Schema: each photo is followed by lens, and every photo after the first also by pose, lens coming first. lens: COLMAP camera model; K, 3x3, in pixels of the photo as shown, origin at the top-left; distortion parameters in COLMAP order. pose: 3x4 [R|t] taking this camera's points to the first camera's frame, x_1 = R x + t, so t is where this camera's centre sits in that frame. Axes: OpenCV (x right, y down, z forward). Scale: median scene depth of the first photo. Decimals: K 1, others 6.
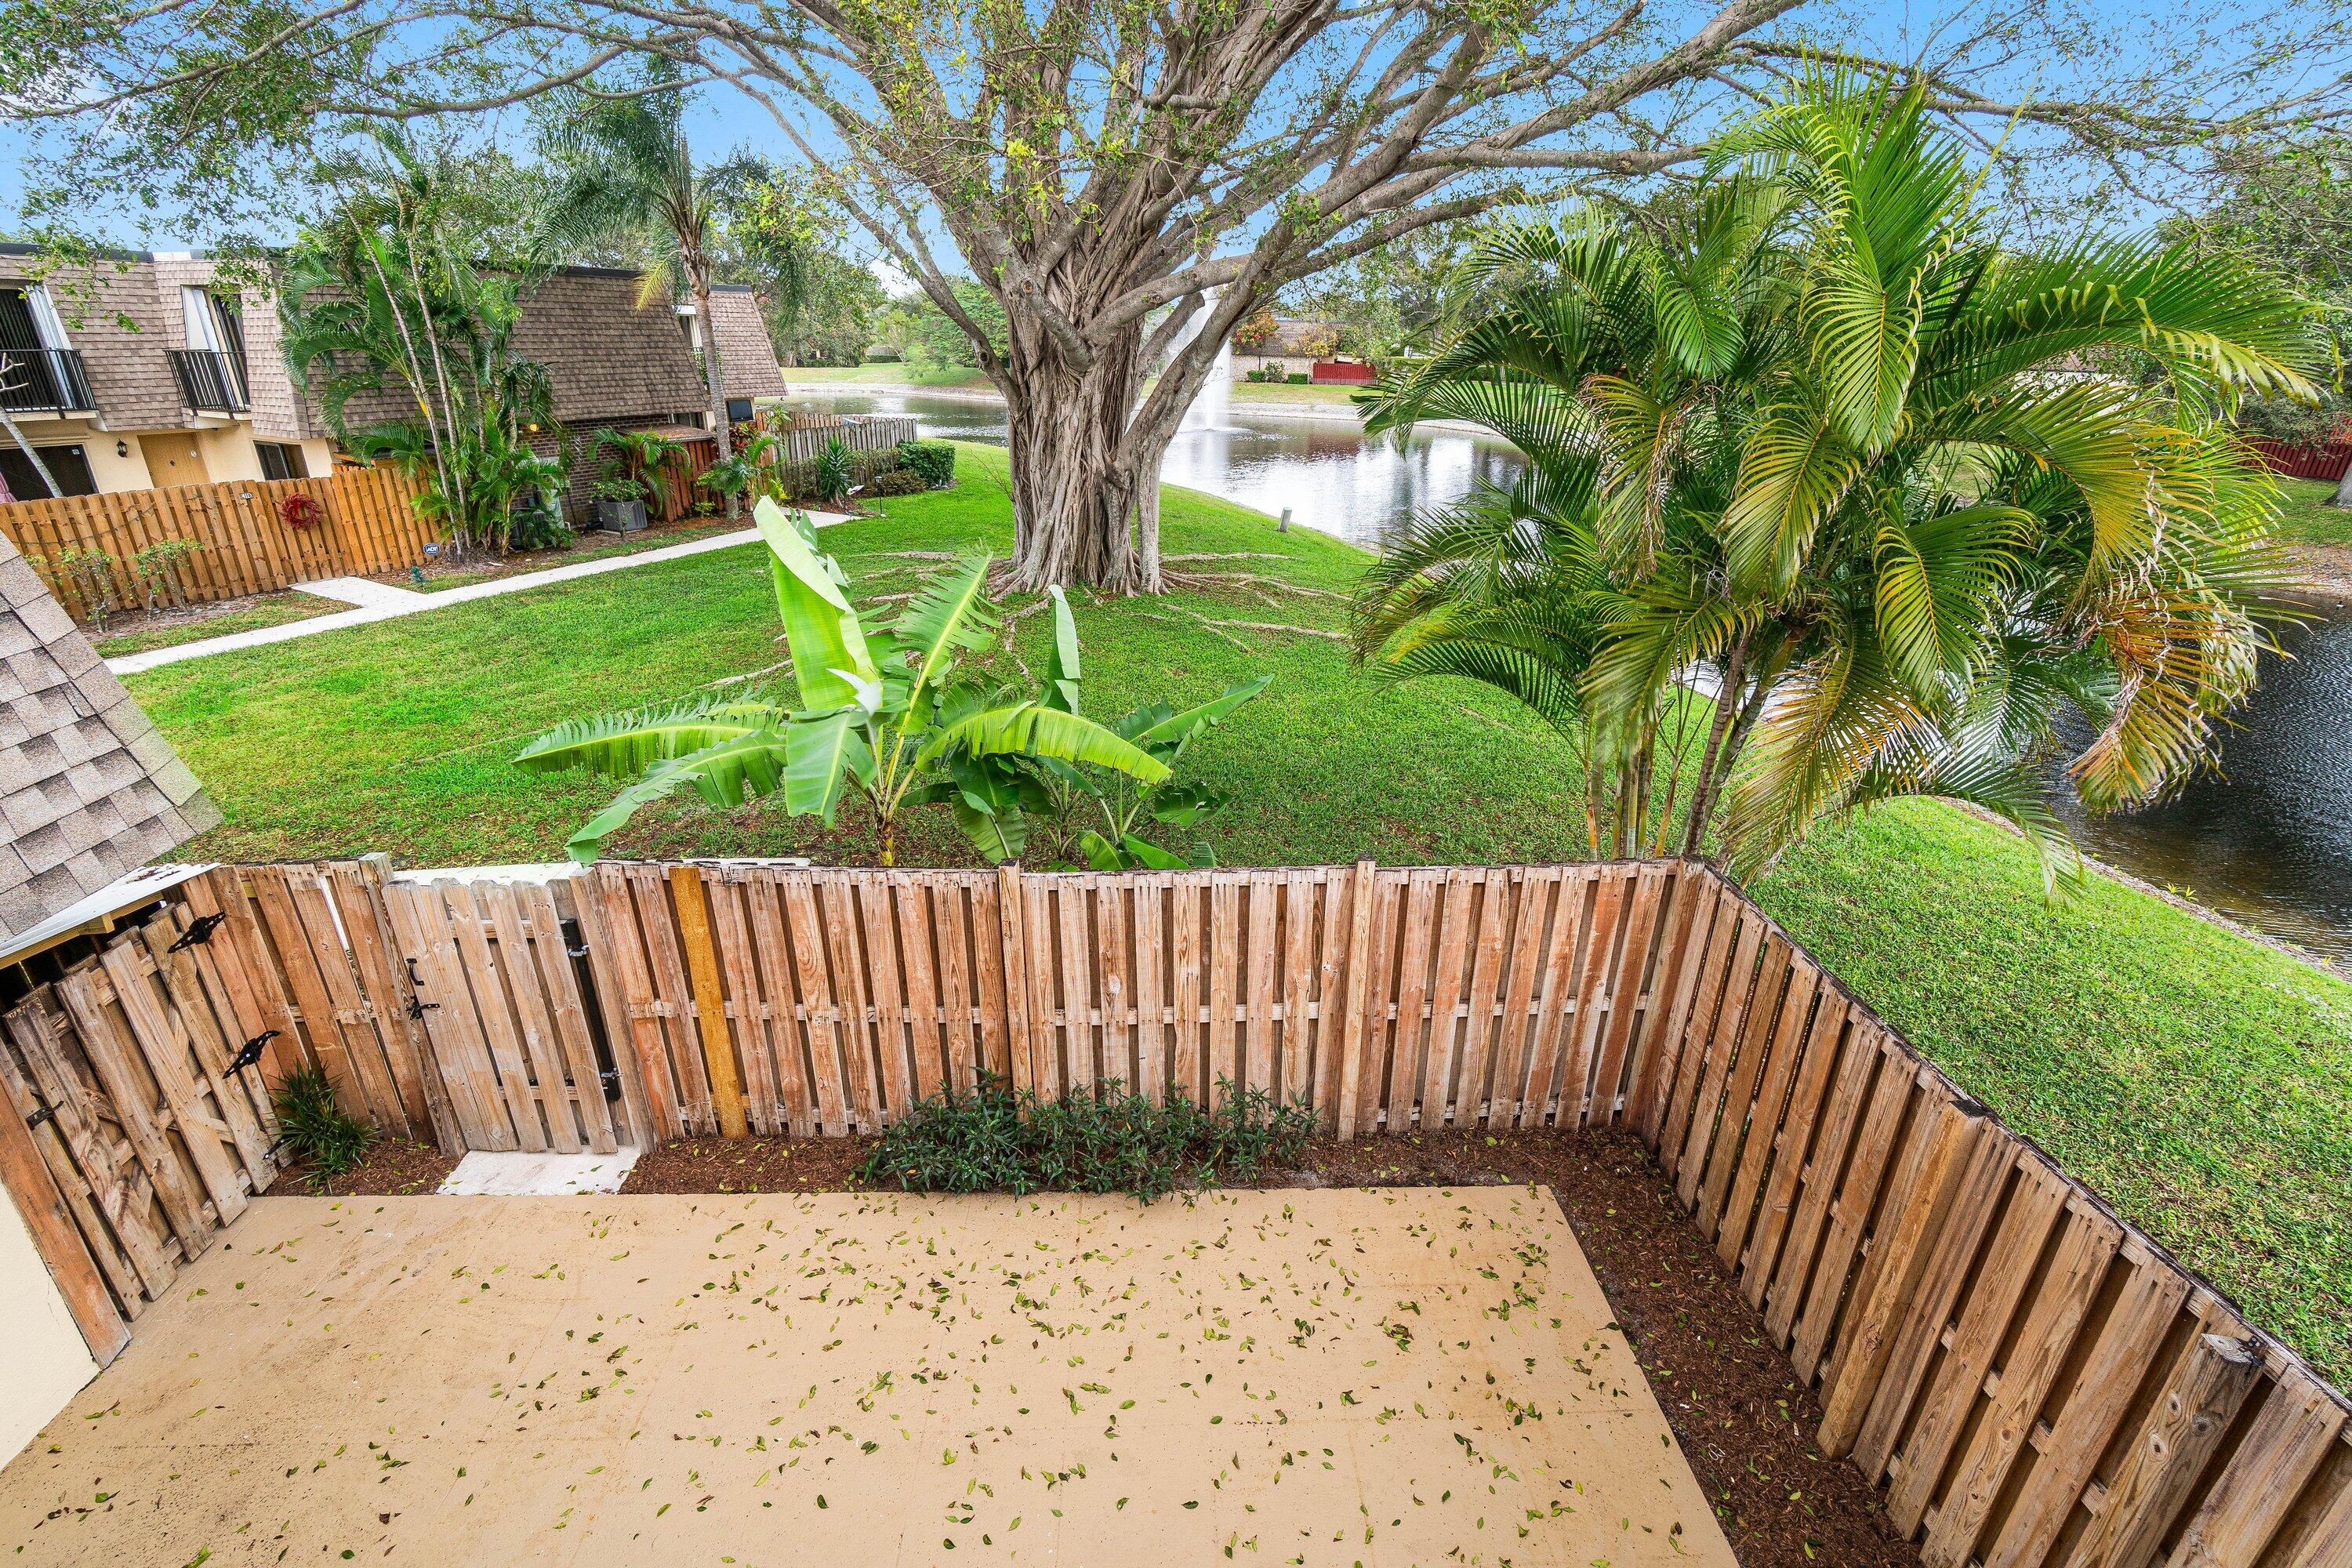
lens RADIAL K [[1055.4, 0, 1166.4], [0, 1055.4, 763.0], [0, 0, 1]] dist [0.002035, 0.000045]
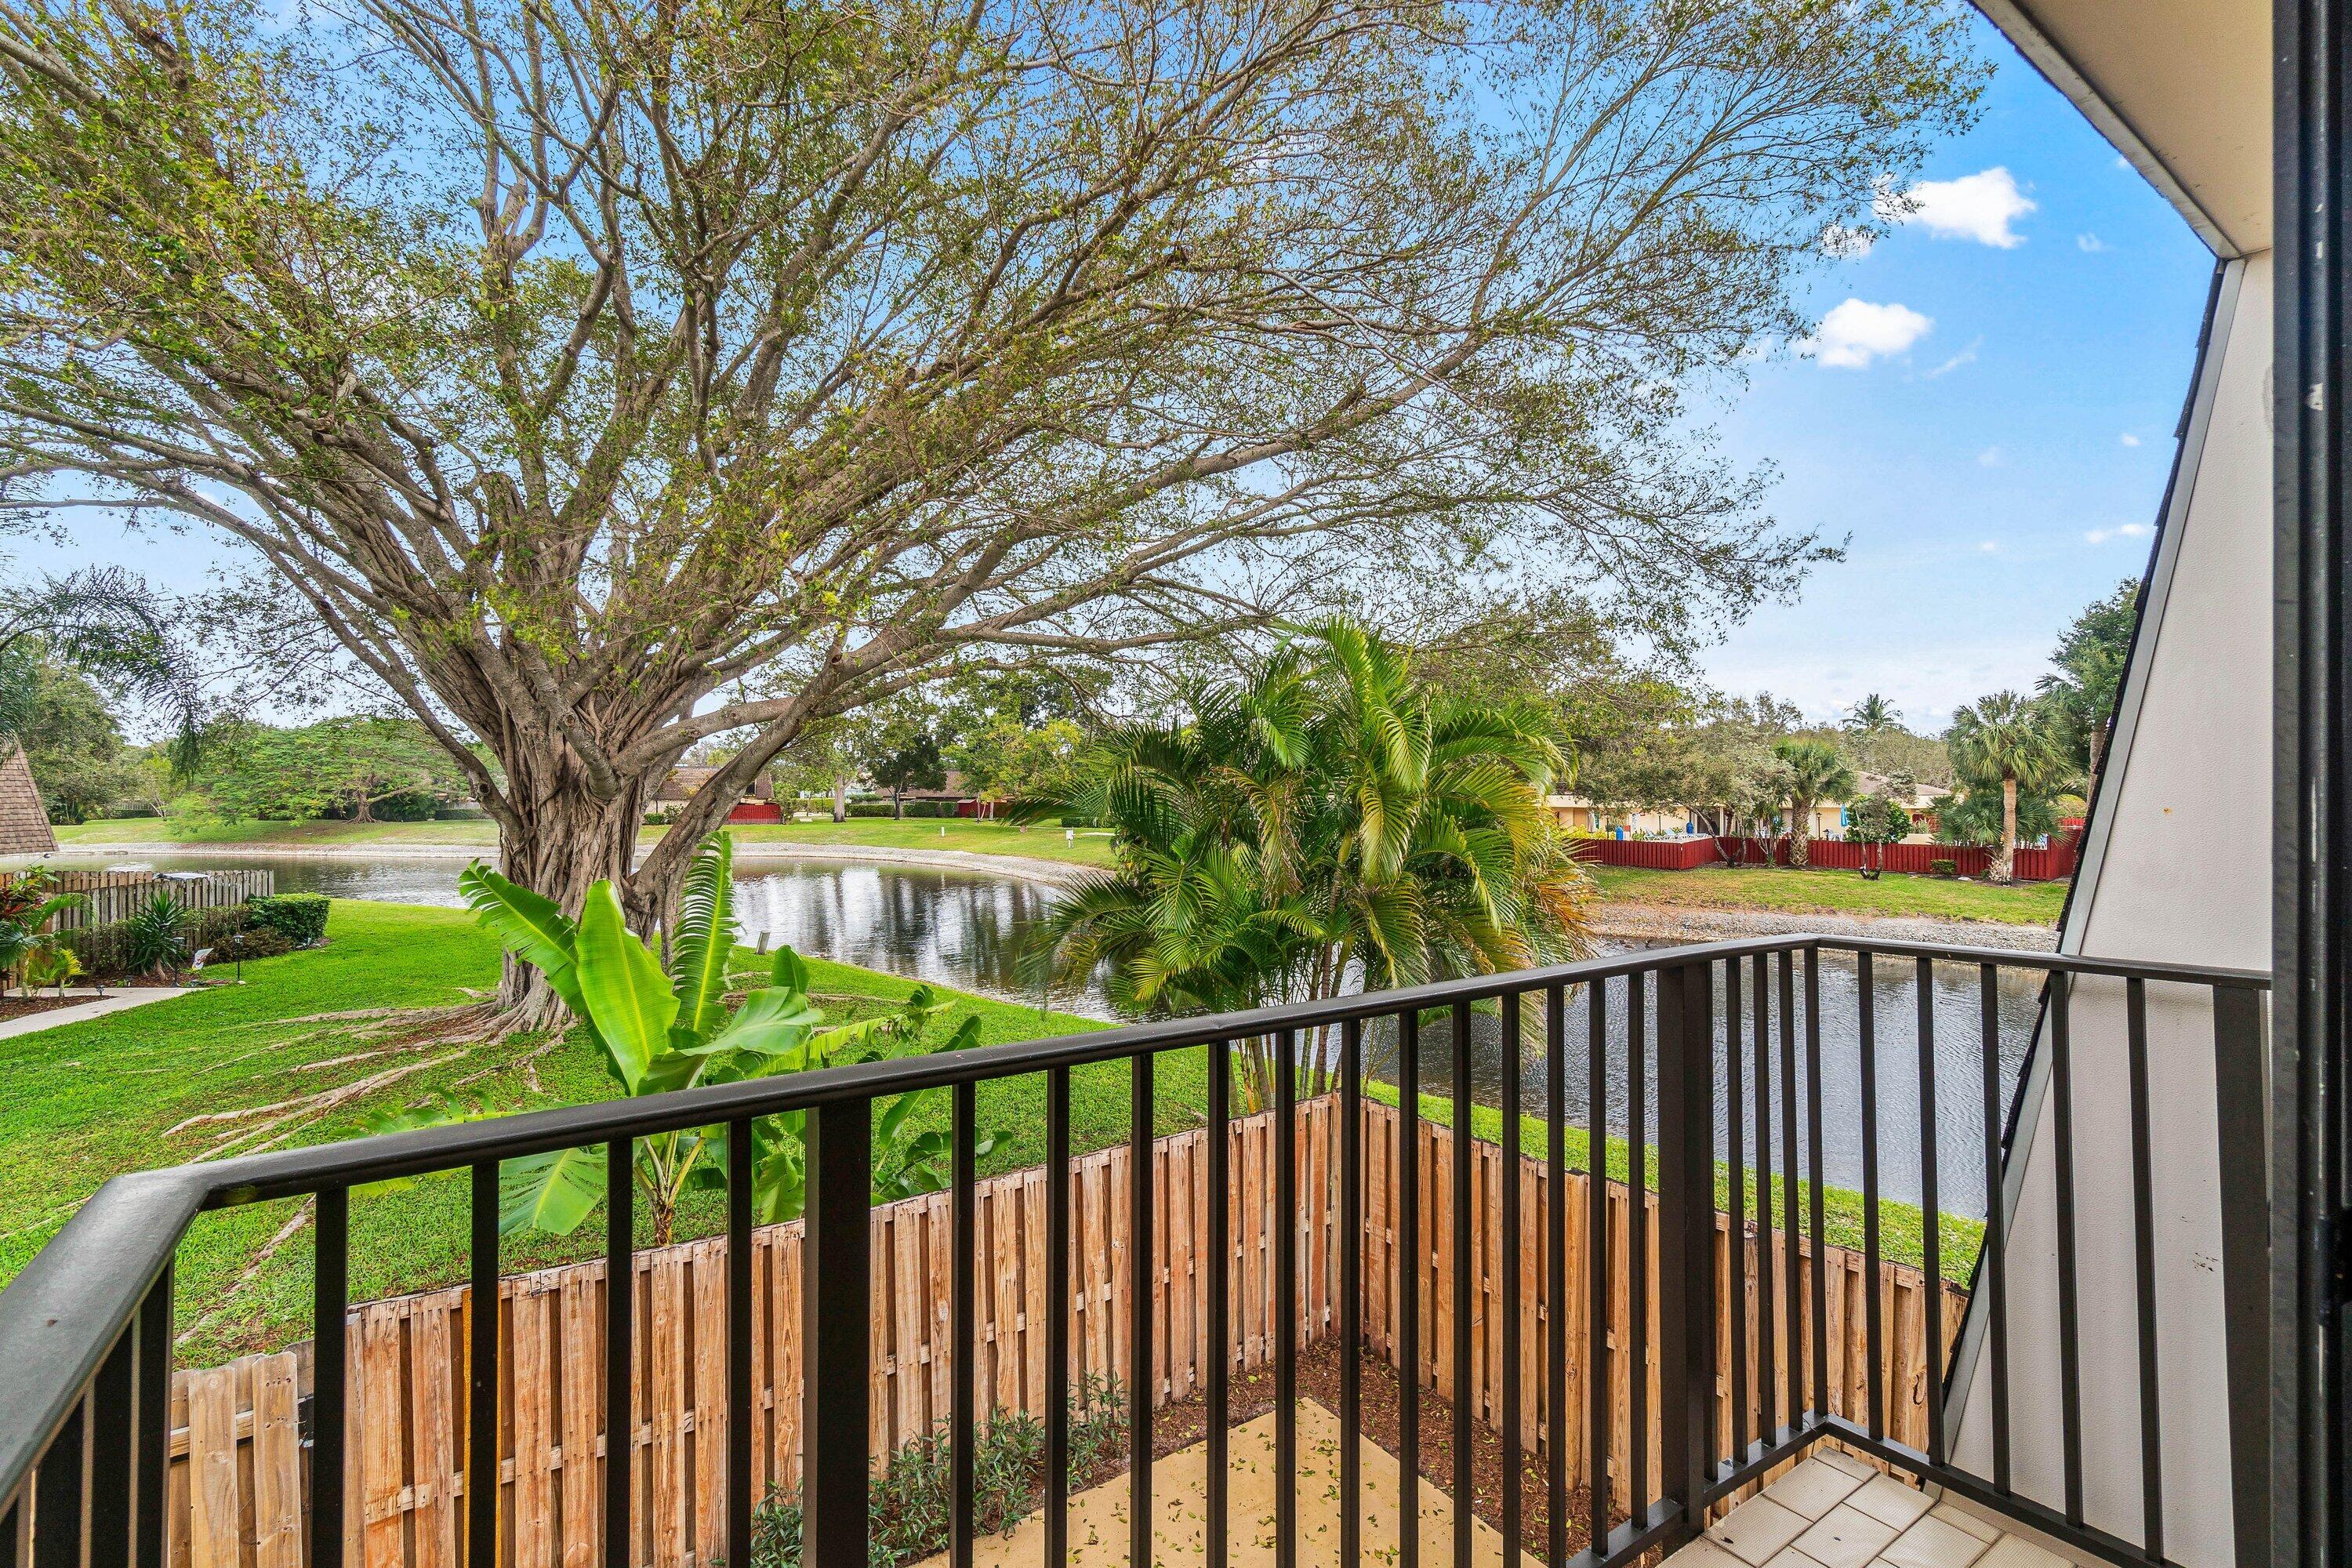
lens RADIAL K [[1039.3, 0, 1165.3], [0, 1039.3, 787.4], [0, 0, 1]] dist [-0.003995, 0.000495]
pose [[0.851676, -0.014818, 0.523860, -0.383639], [0.206787, 0.927996, -0.309940, 0.090085], [-0.481547, 0.372296, 0.793416, -0.114956]]
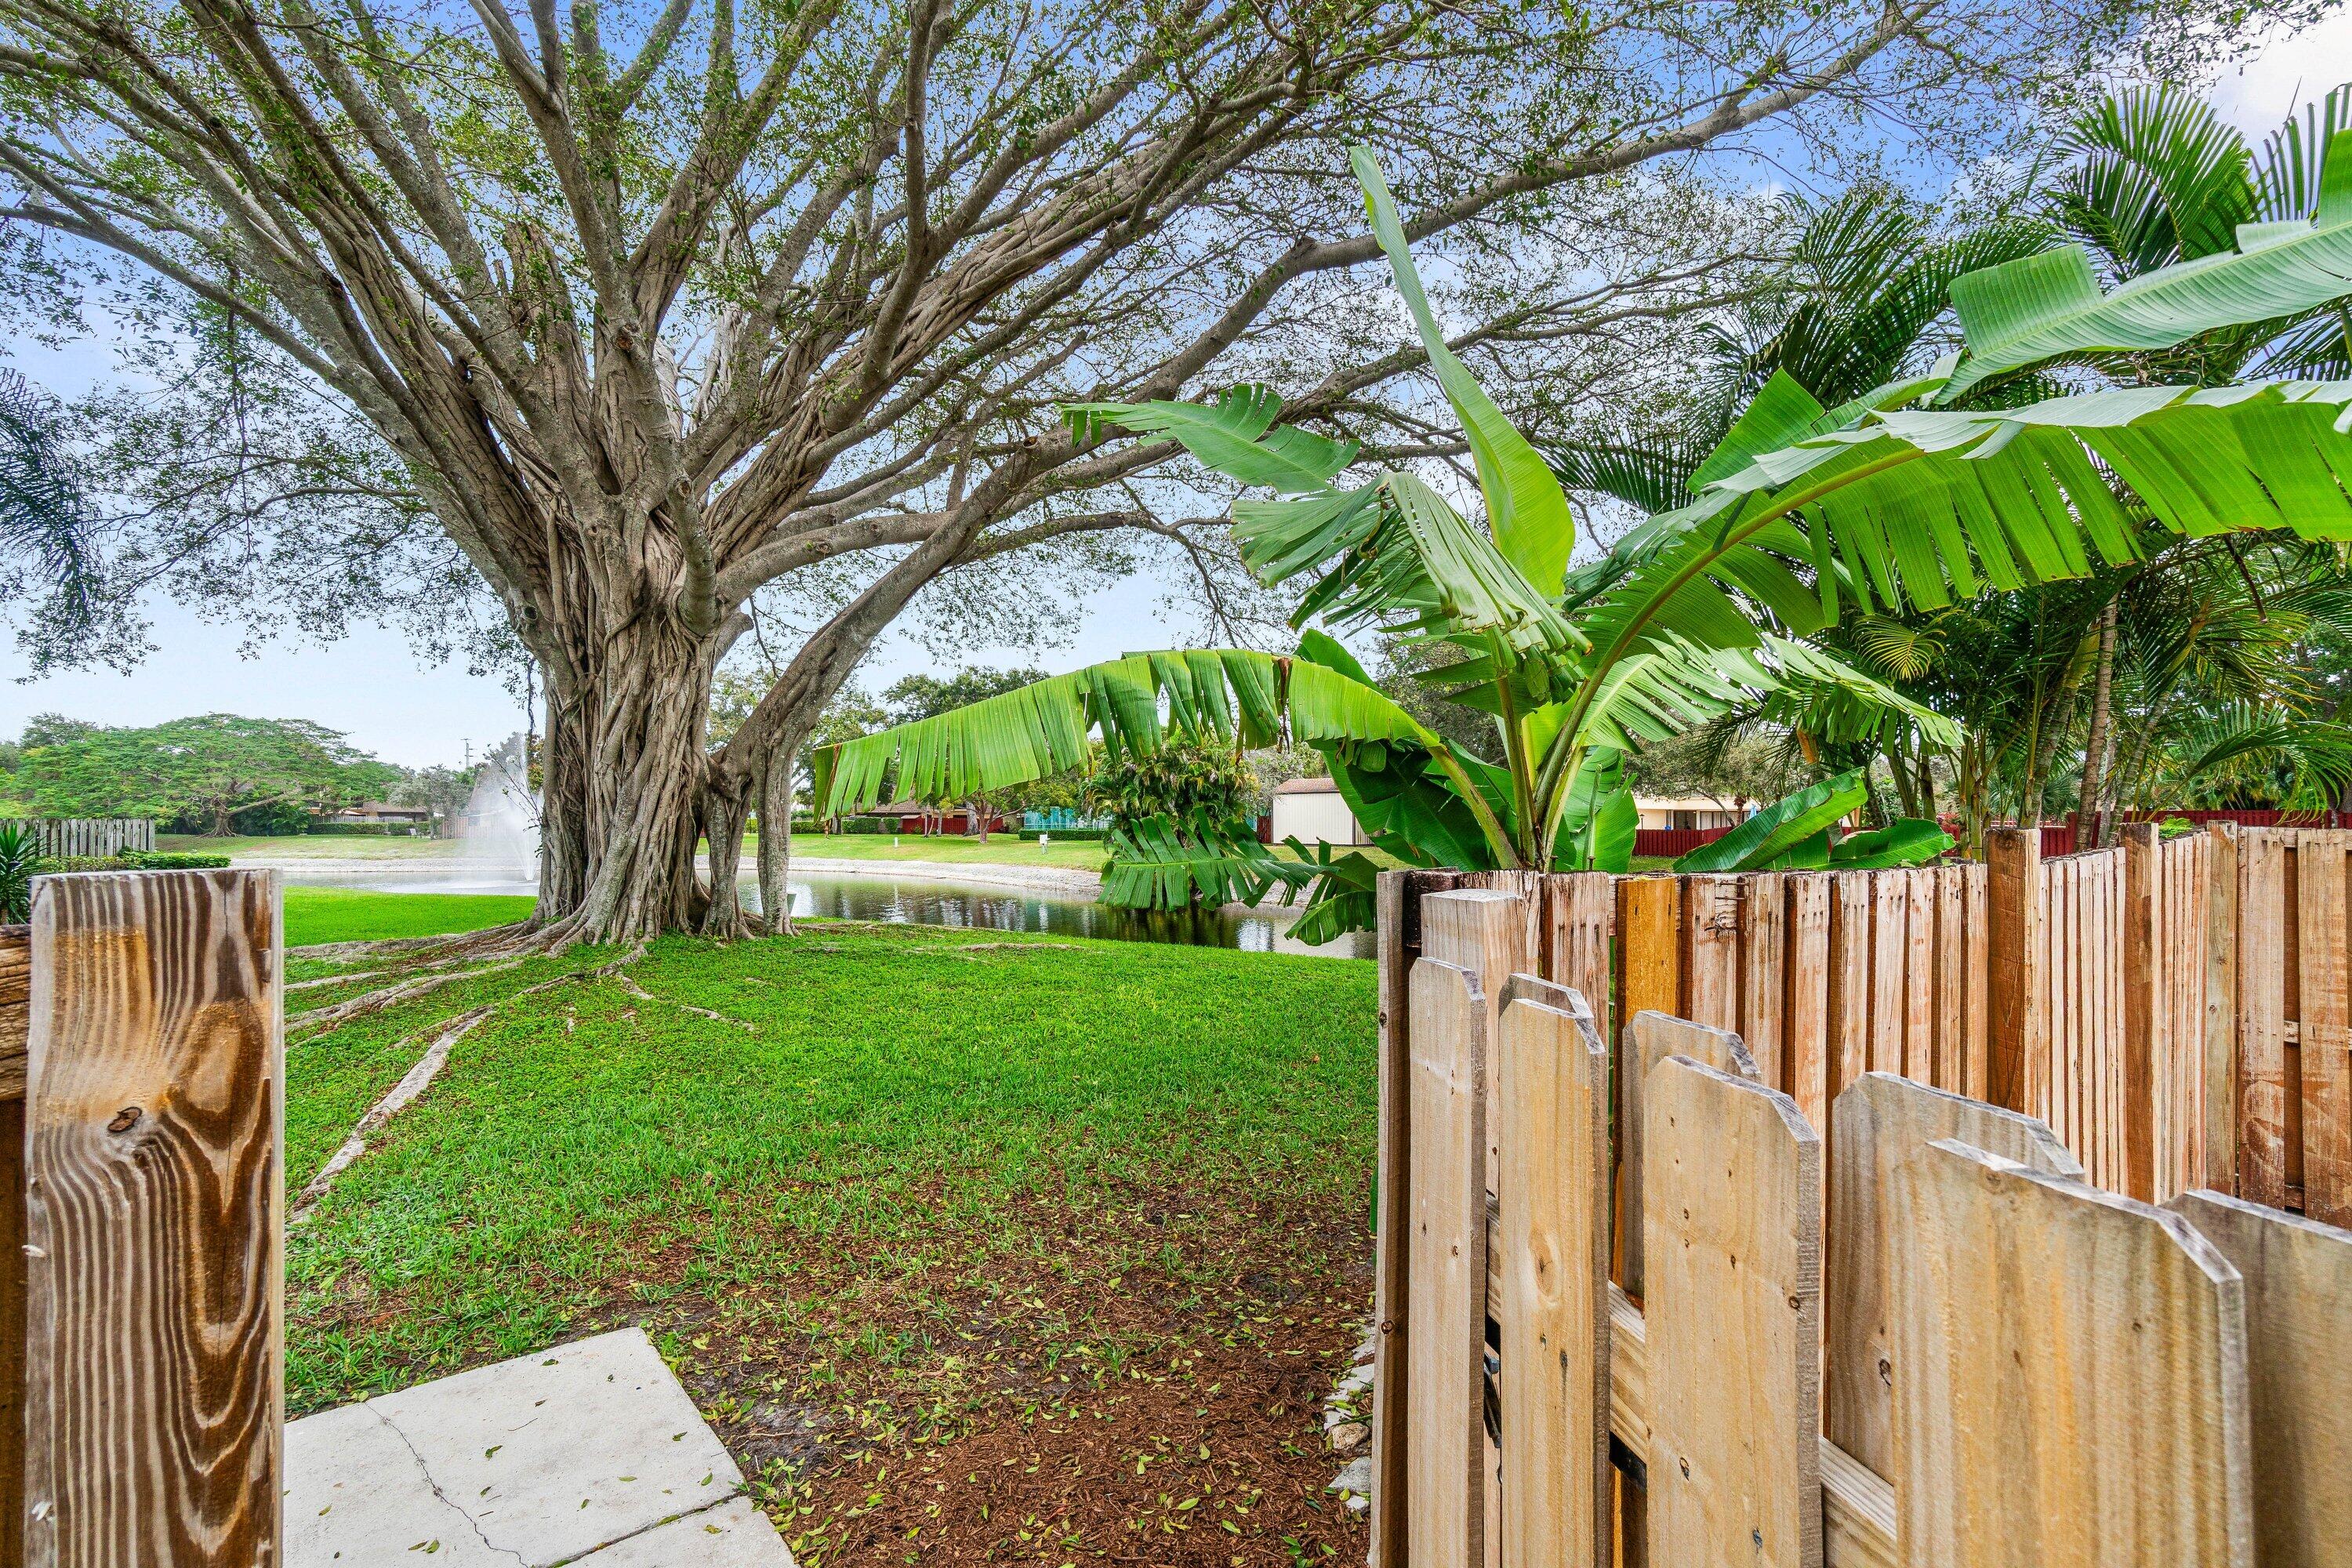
lens RADIAL K [[1052.7, 0, 1209.4], [0, 1052.7, 799.7], [0, 0, 1]] dist [-0.008251, 0.003940]
pose [[0.792369, -0.011067, 0.609942, -0.664015], [0.241872, 0.923590, -0.297455, 0.124038], [-0.560044, 0.383222, 0.734501, 0.780141]]
